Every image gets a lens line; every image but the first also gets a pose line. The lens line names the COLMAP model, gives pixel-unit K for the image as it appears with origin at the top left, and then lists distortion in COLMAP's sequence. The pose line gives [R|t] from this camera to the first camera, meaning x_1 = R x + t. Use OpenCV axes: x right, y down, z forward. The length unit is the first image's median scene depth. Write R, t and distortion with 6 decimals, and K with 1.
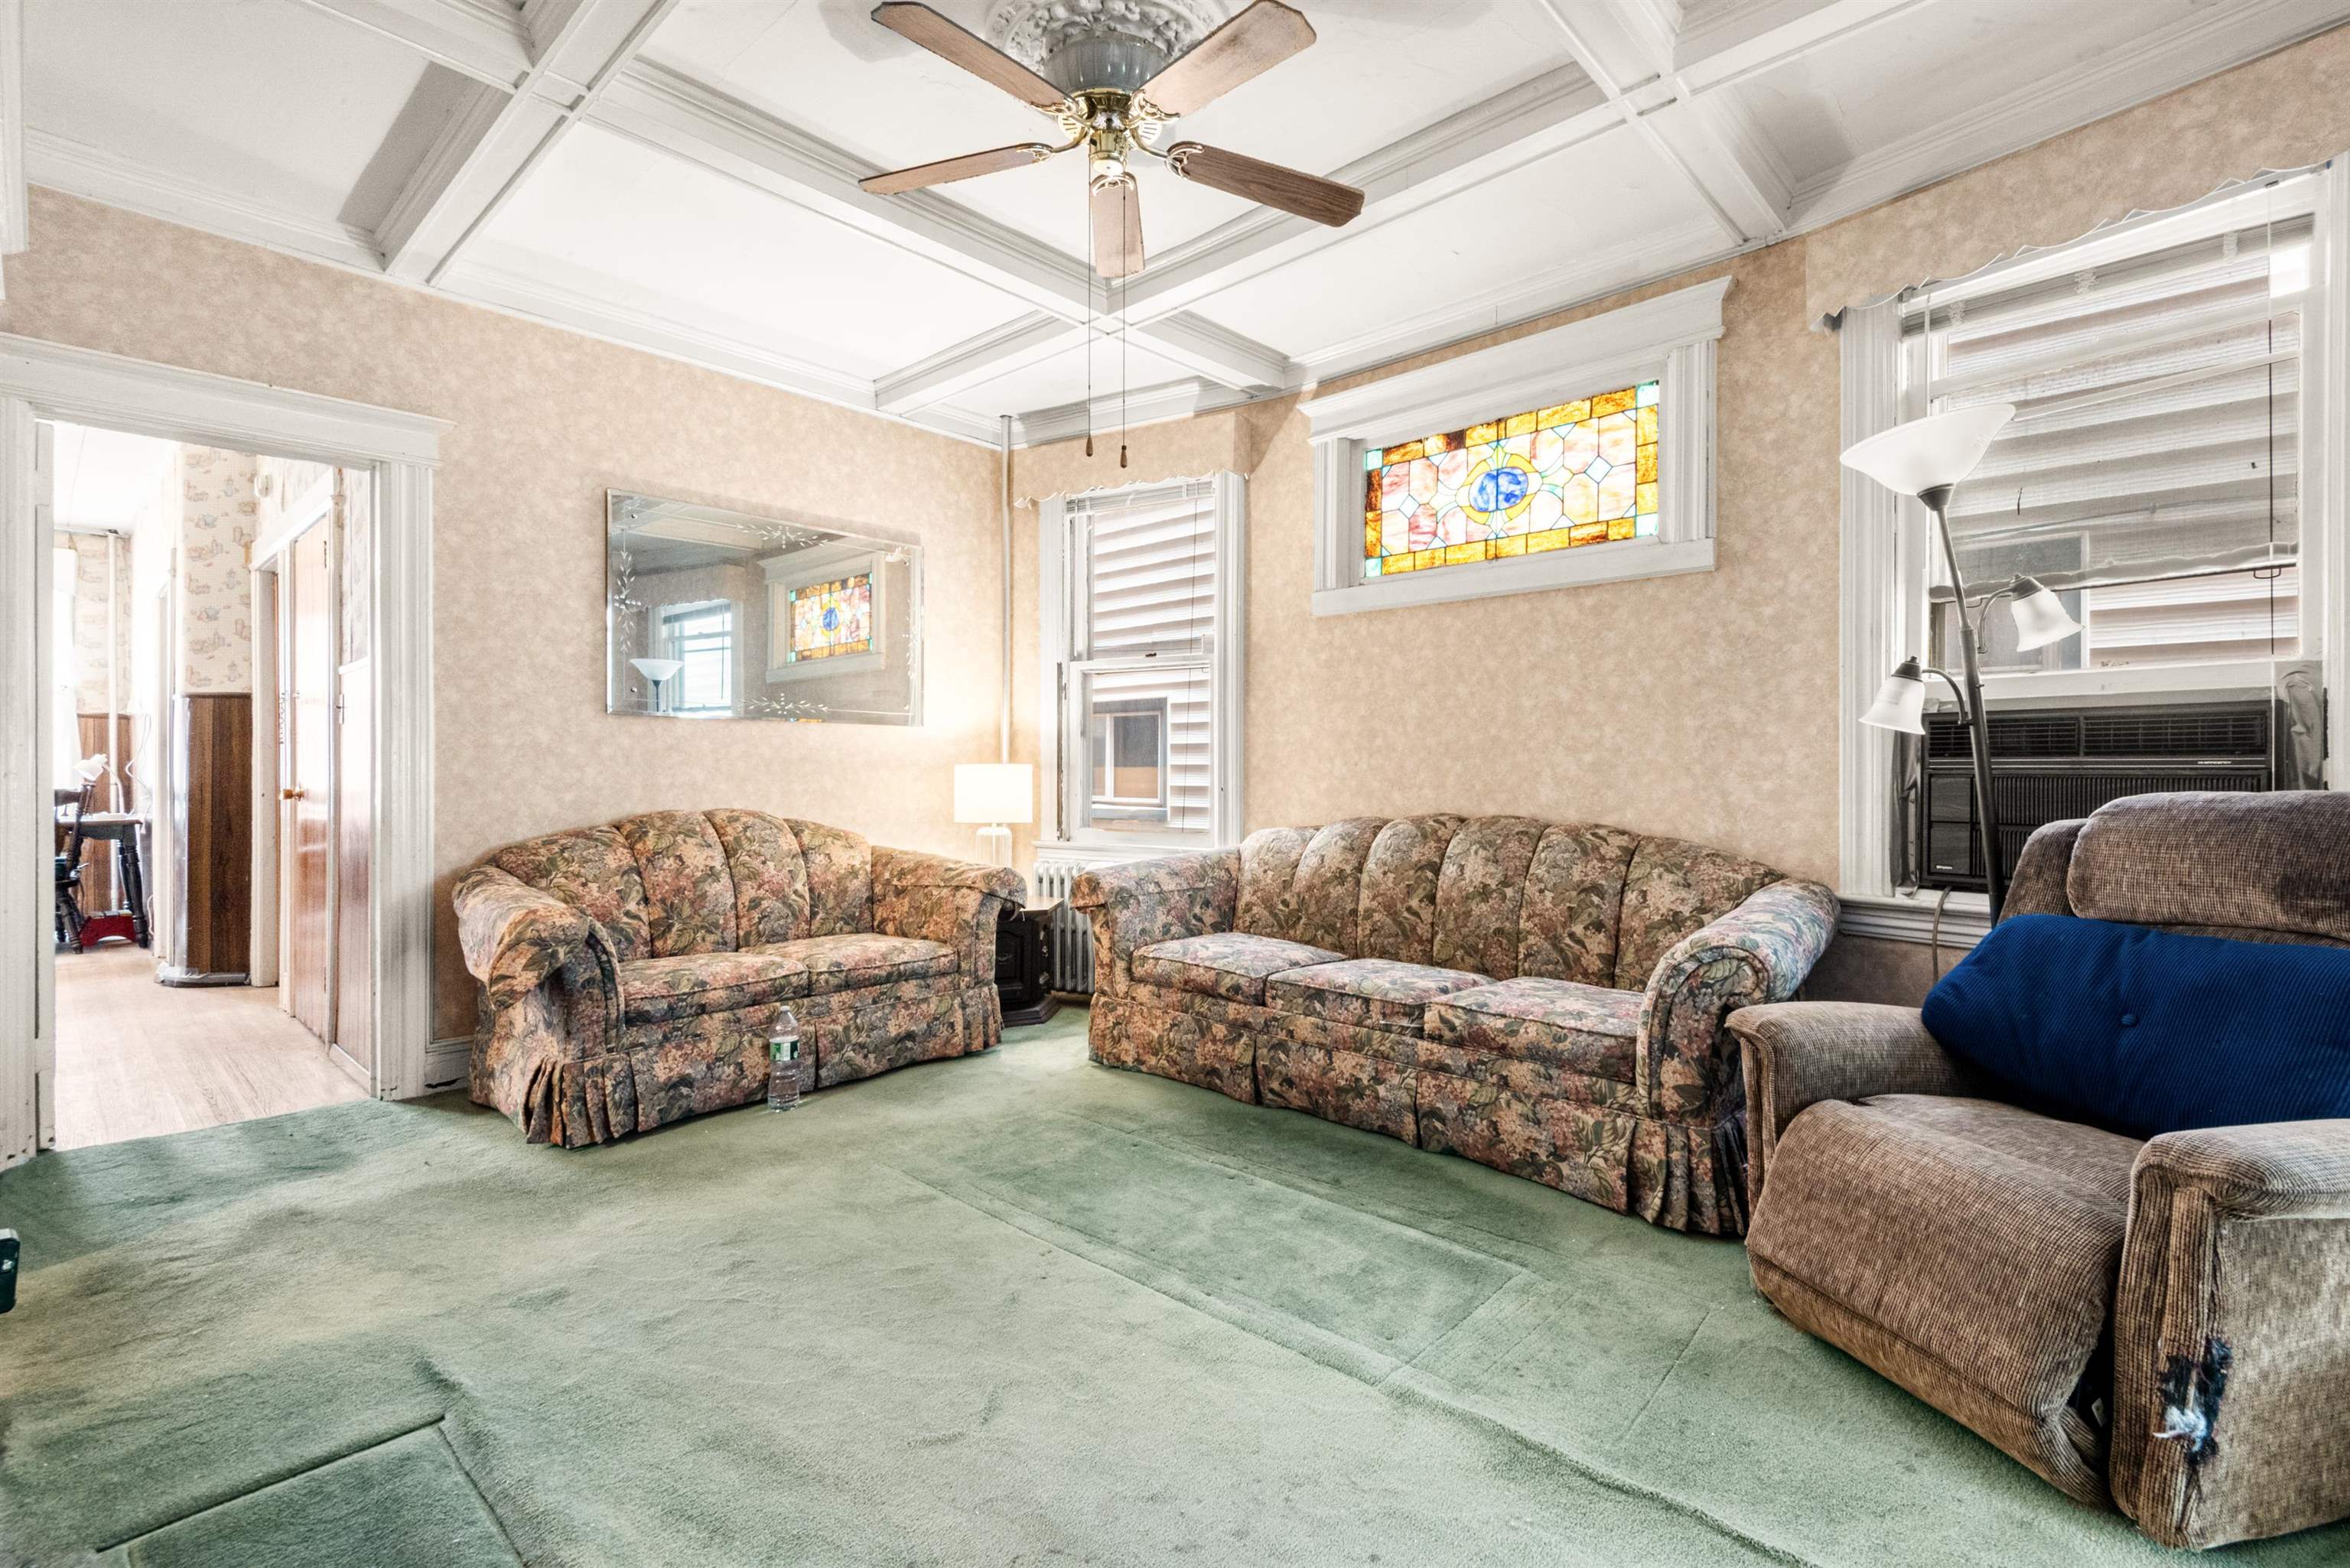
lens RADIAL K [[1061.4, 0, 1174.6], [0, 1061.4, 773.9], [0, 0, 1]] dist [0.026688, -0.000198]
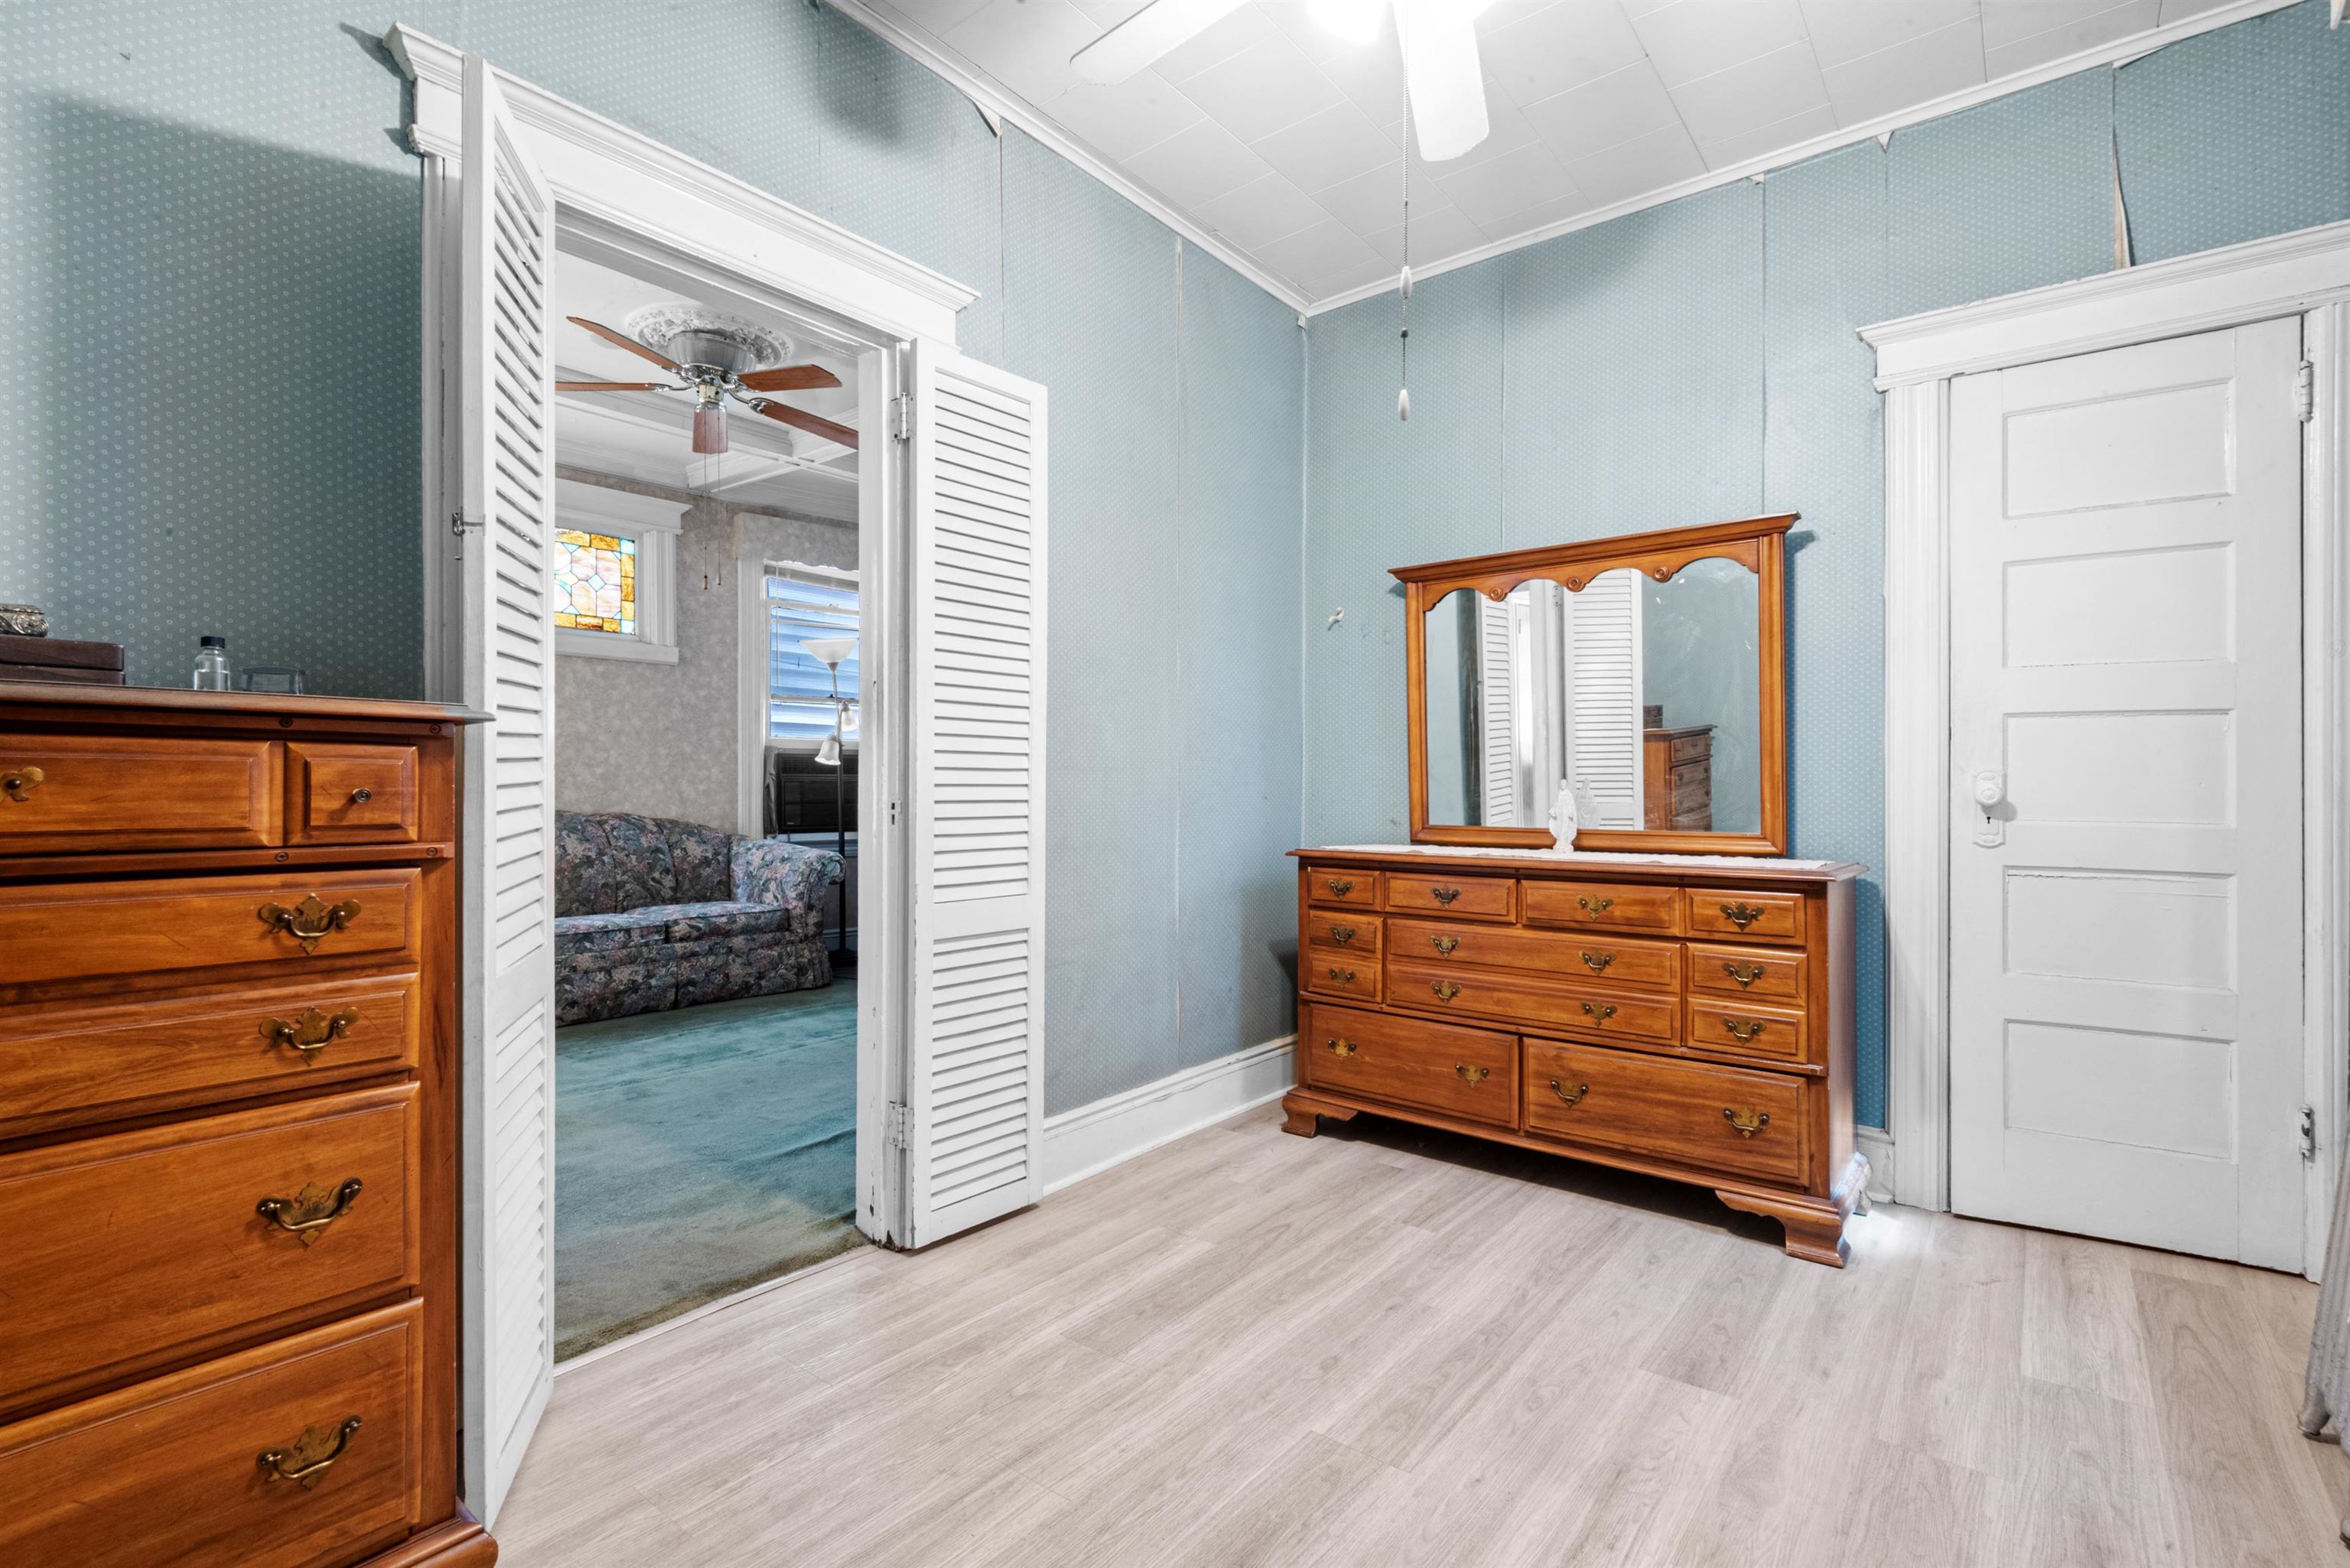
lens RADIAL K [[1061.4, 0, 1174.6], [0, 1061.4, 773.9], [0, 0, 1]] dist [0.026688, -0.000198]
pose [[-0.067208, 0.002627, 0.997736, -1.234535], [-0.004289, 0.999987, -0.002922, -0.009532], [-0.997730, -0.004475, -0.067195, 0.283409]]
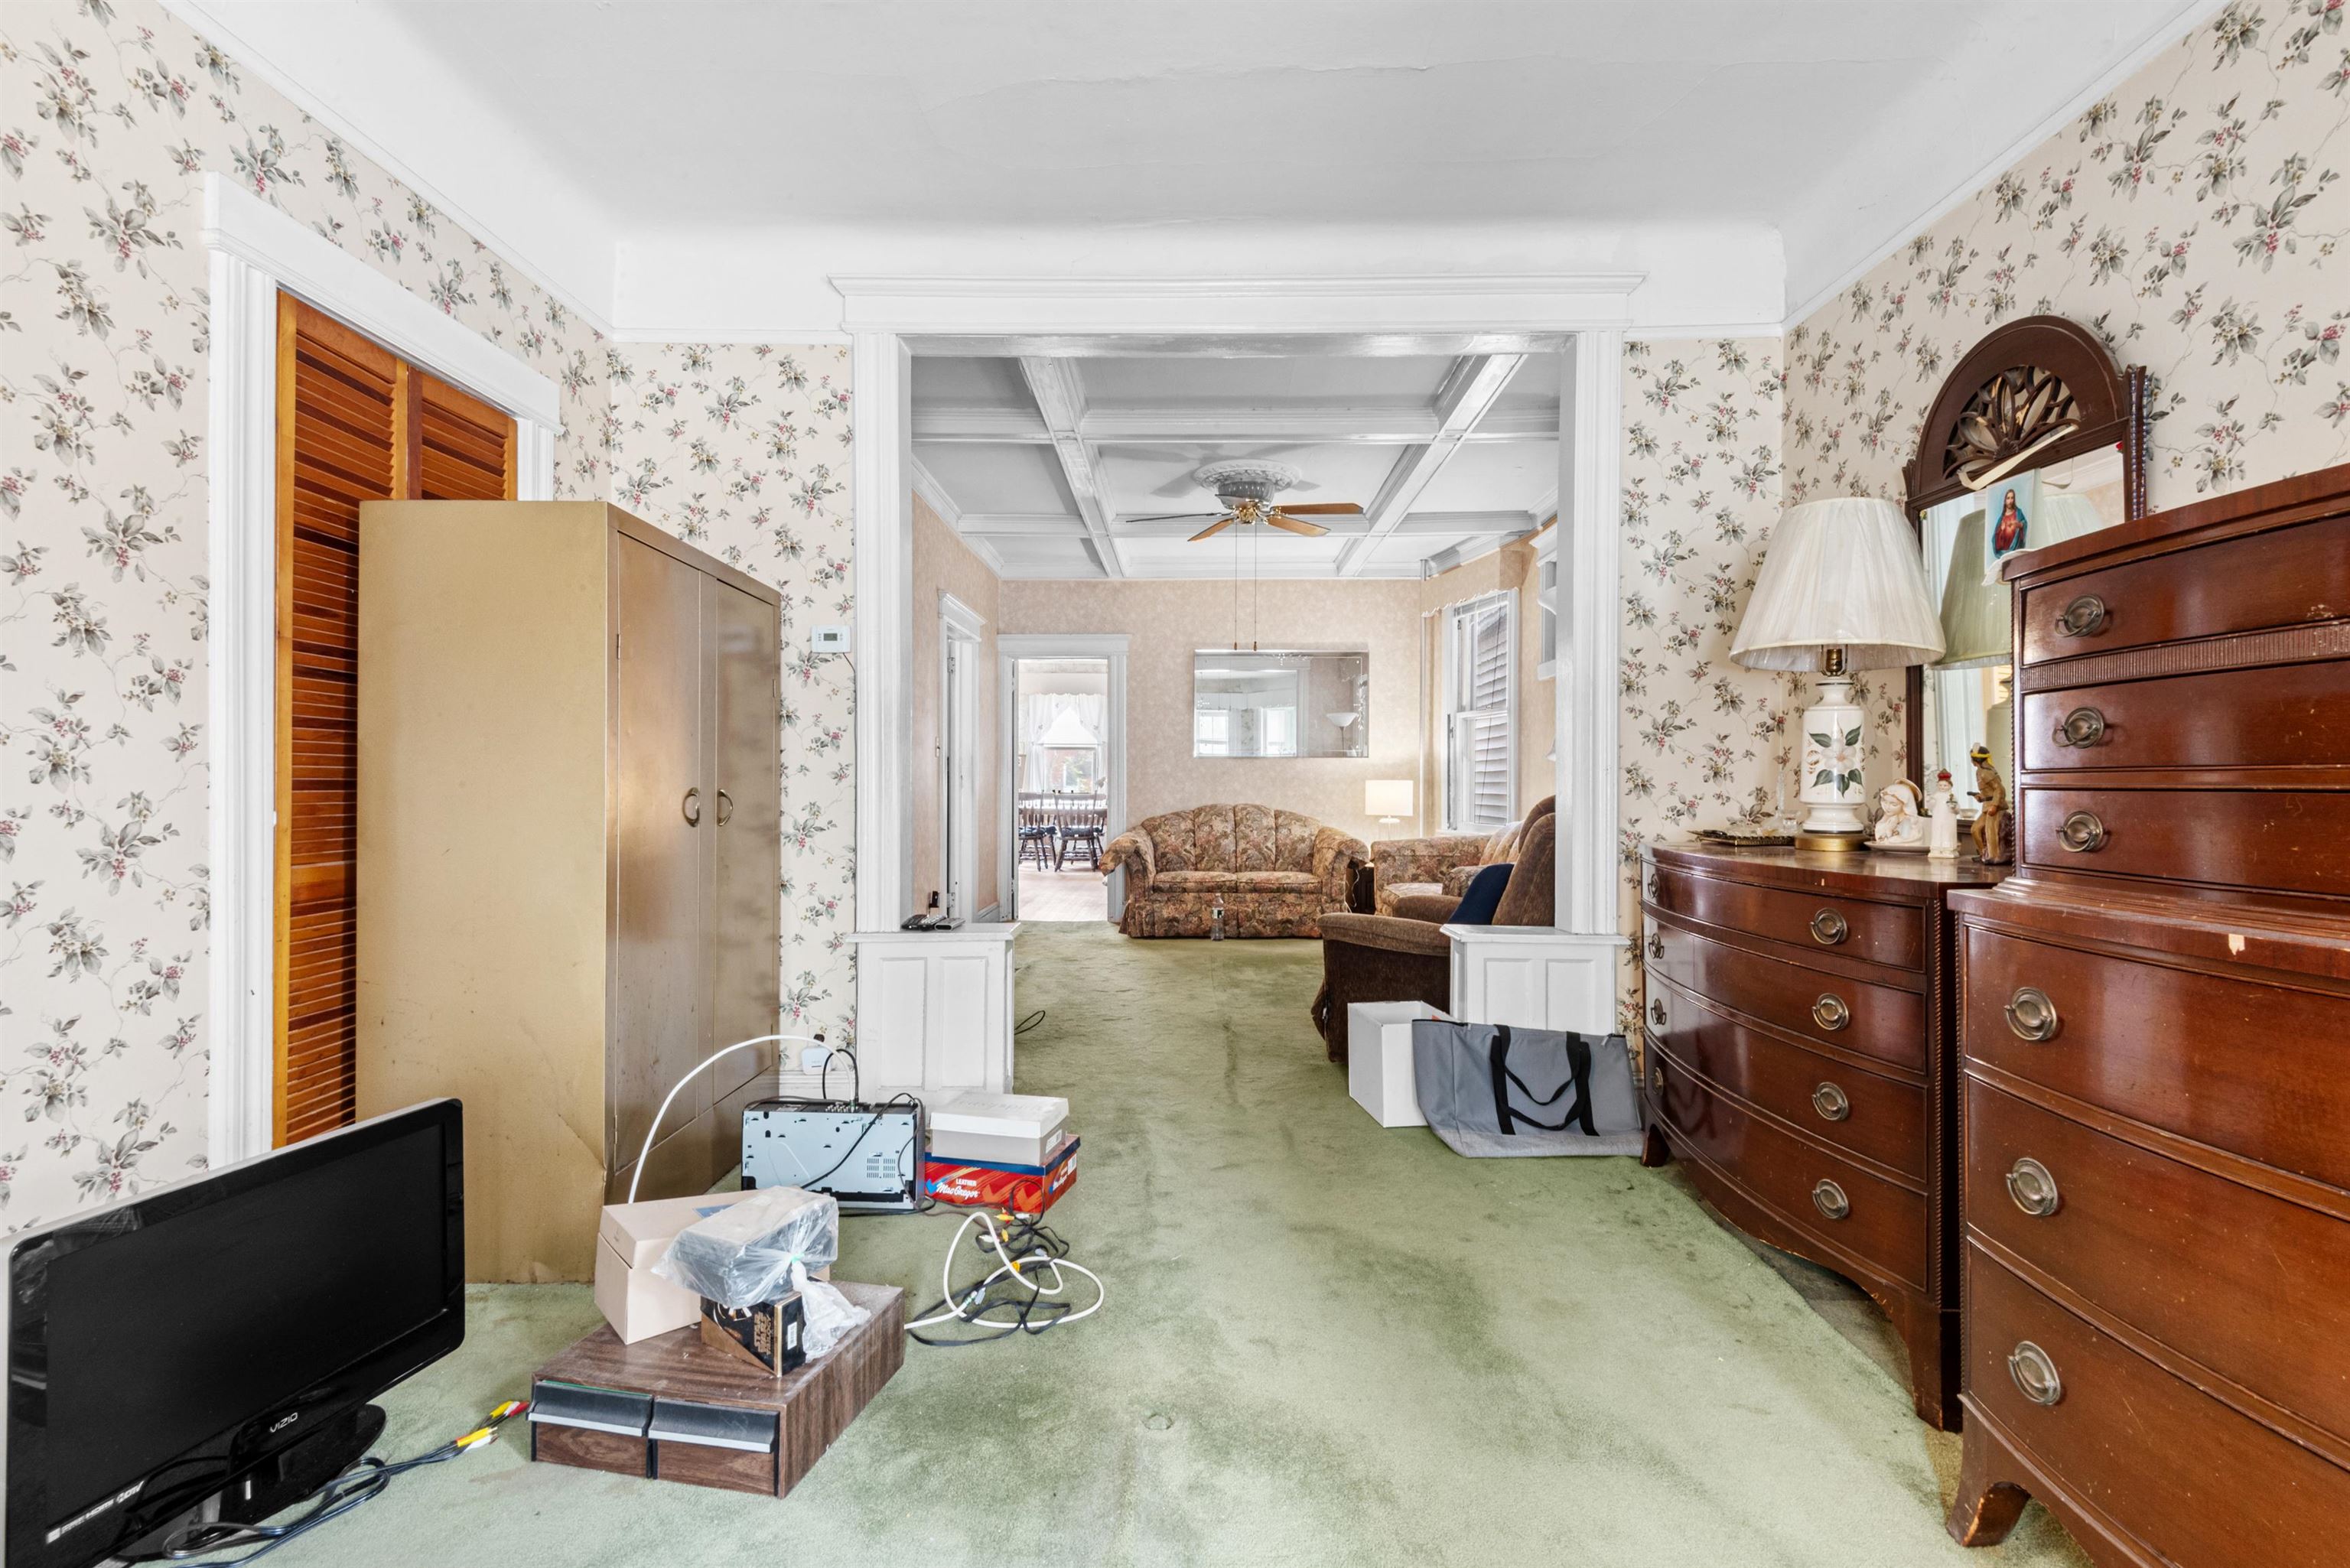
lens RADIAL K [[1061.4, 0, 1174.6], [0, 1061.4, 773.9], [0, 0, 1]] dist [0.026688, -0.000198]
pose [[0.675850, -0.006273, -0.737012, 2.062901], [-0.000650, 0.999958, -0.009108, -0.008893], [0.737039, 0.006635, 0.675818, -0.919215]]
